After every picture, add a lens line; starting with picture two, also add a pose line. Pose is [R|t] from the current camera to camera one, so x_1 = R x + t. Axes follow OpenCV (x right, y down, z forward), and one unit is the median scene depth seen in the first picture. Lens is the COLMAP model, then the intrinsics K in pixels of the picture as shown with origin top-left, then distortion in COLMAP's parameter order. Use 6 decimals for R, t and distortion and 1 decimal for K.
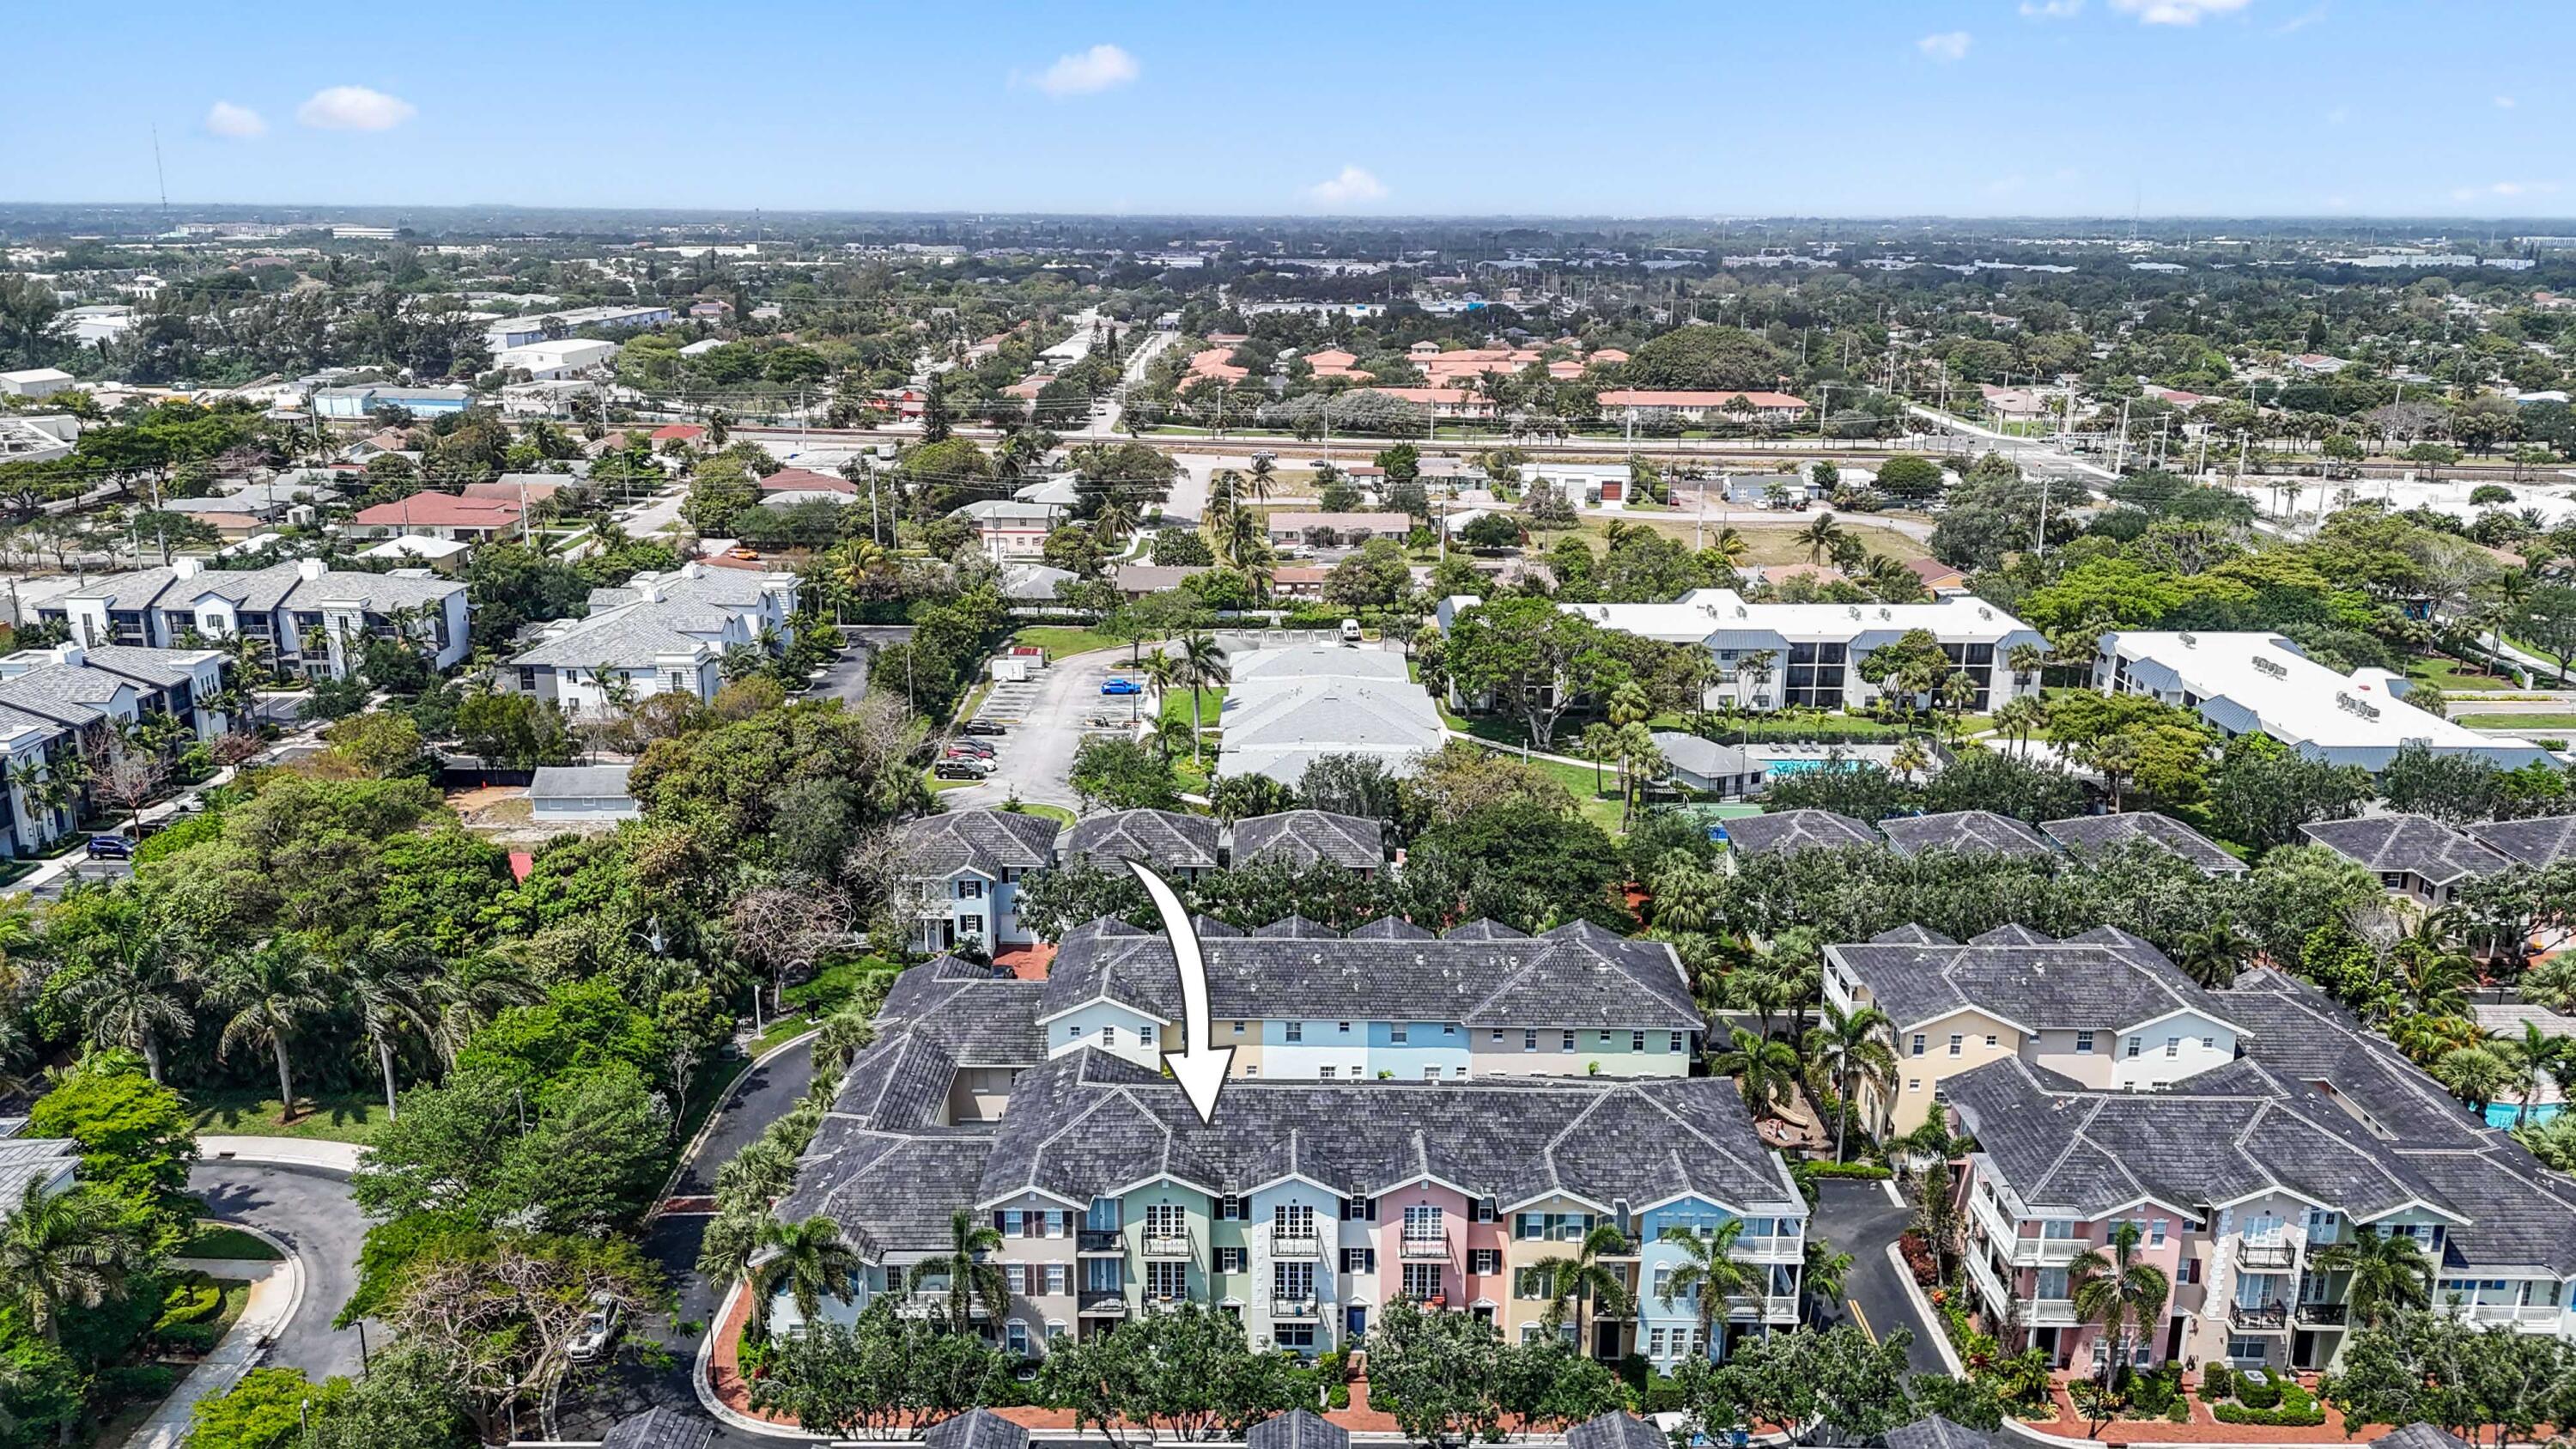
lens RADIAL K [[1950.9, 0, 1288.0], [0, 1950.9, 724.5], [0, 0, 1]] dist [0.064267, -0.085353]
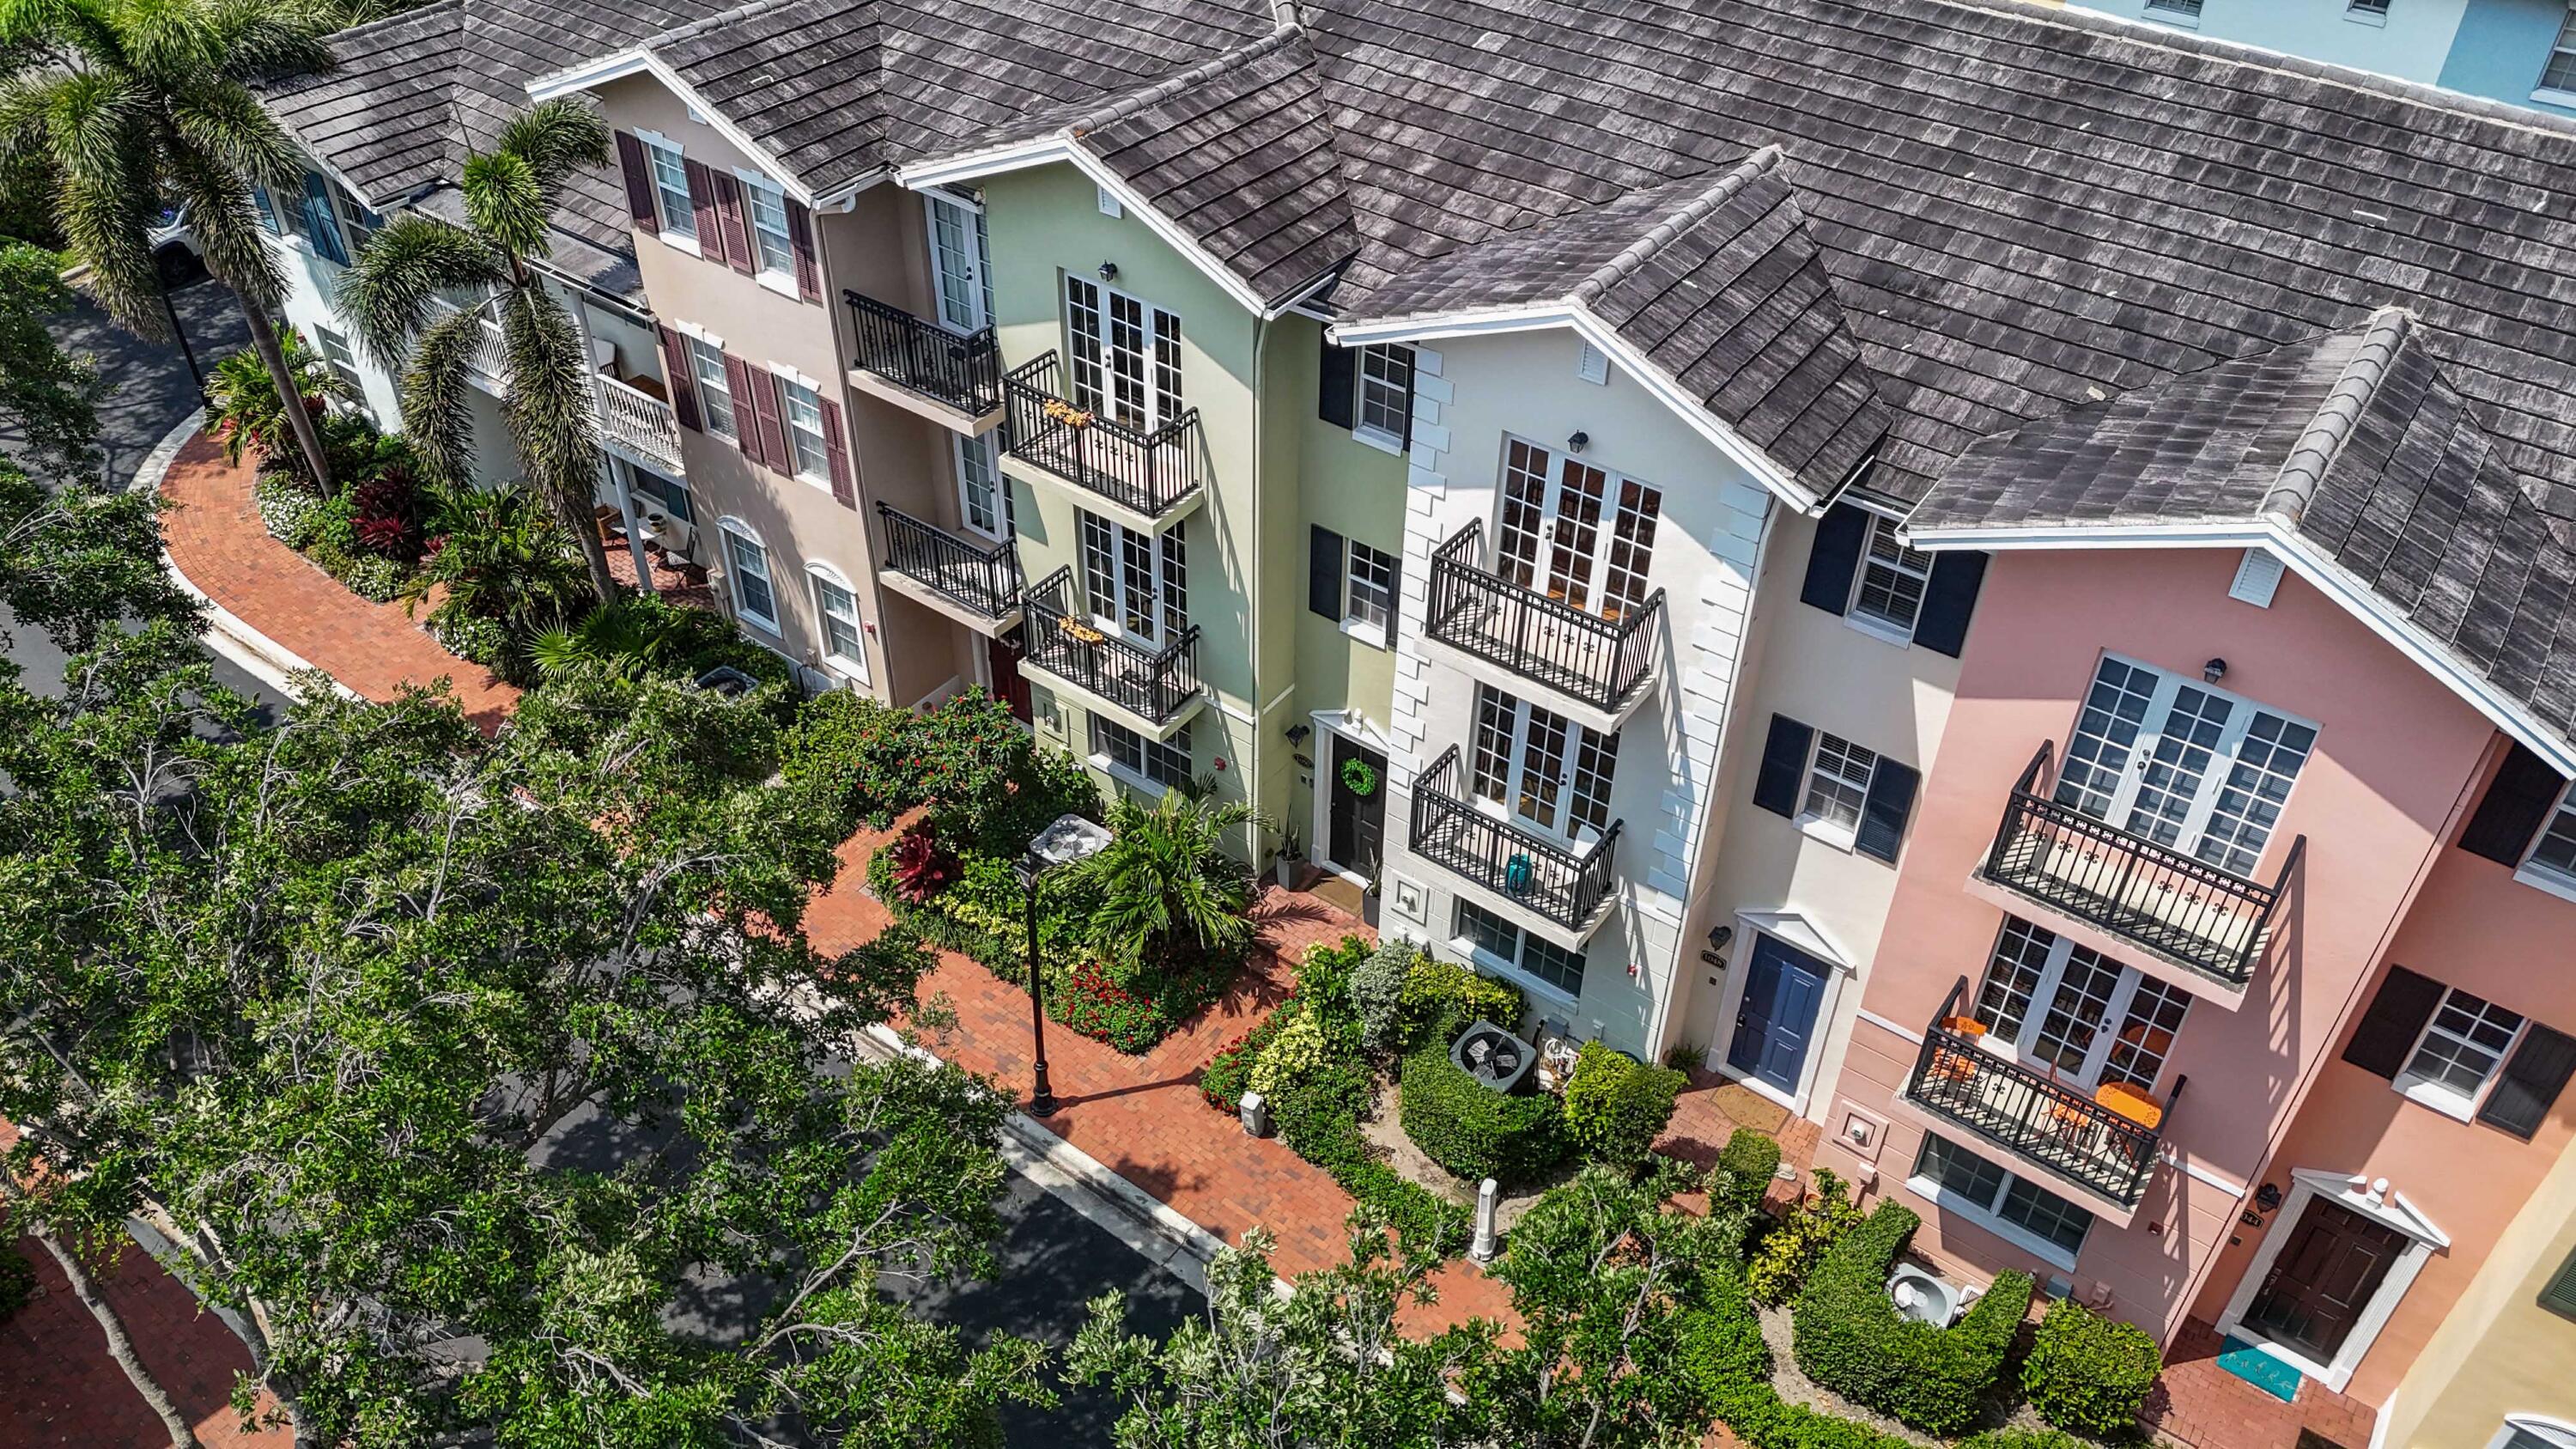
lens RADIAL K [[1896.5, 0, 1299.0], [0, 1896.5, 732.0], [0, 0, 1]] dist [0.109884, -0.134345]
pose [[0.816292, 0.378116, -0.436688, 0.054100], [-0.167887, 0.878652, 0.446973, 0.124924], [0.552704, -0.291546, 0.780717, 0.551329]]
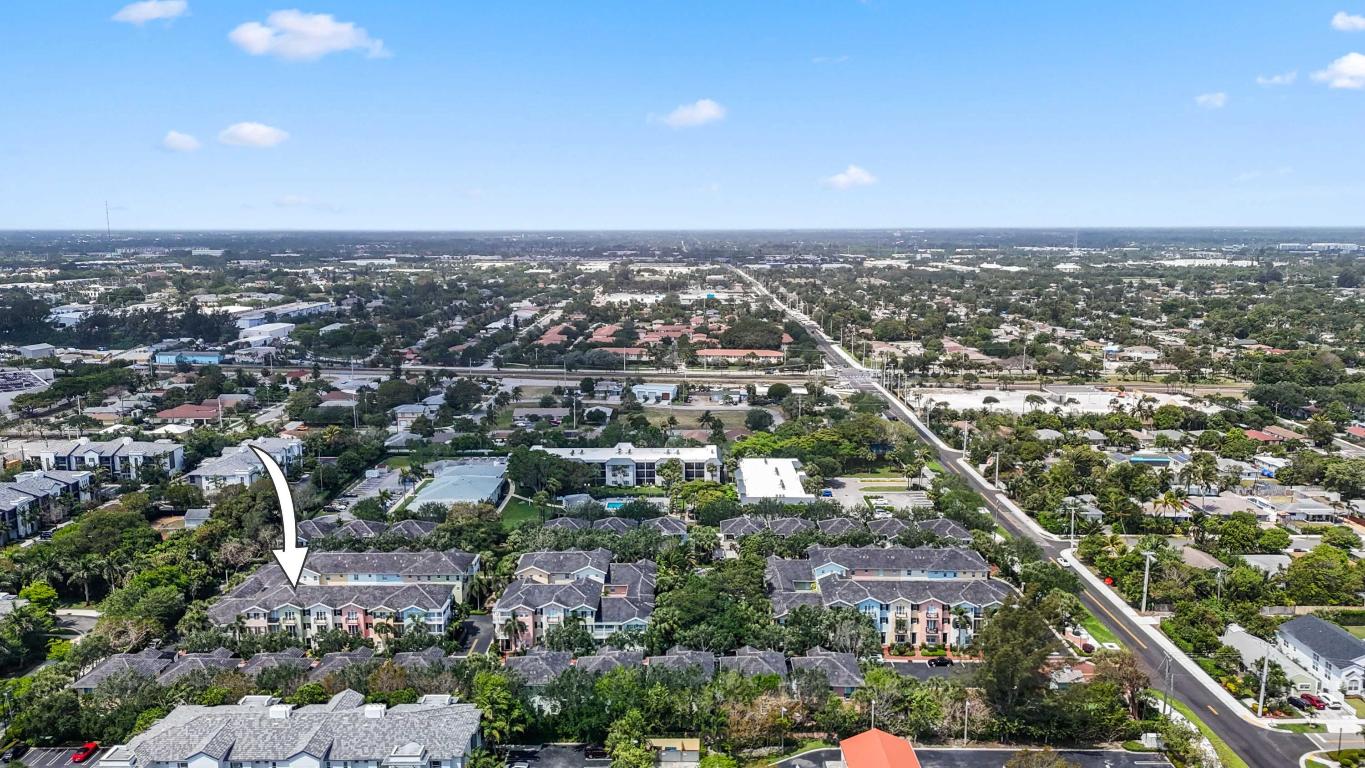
lens RADIAL K [[998.9, 0, 675.2], [0, 998.9, 377.3], [0, 0, 1]] dist [0.096481, -0.119063]
pose [[0.999975, -0.006302, -0.003323, 0.520398], [0.005896, 0.993867, -0.110425, -0.005014], [0.003999, 0.110403, 0.993879, -0.808211]]
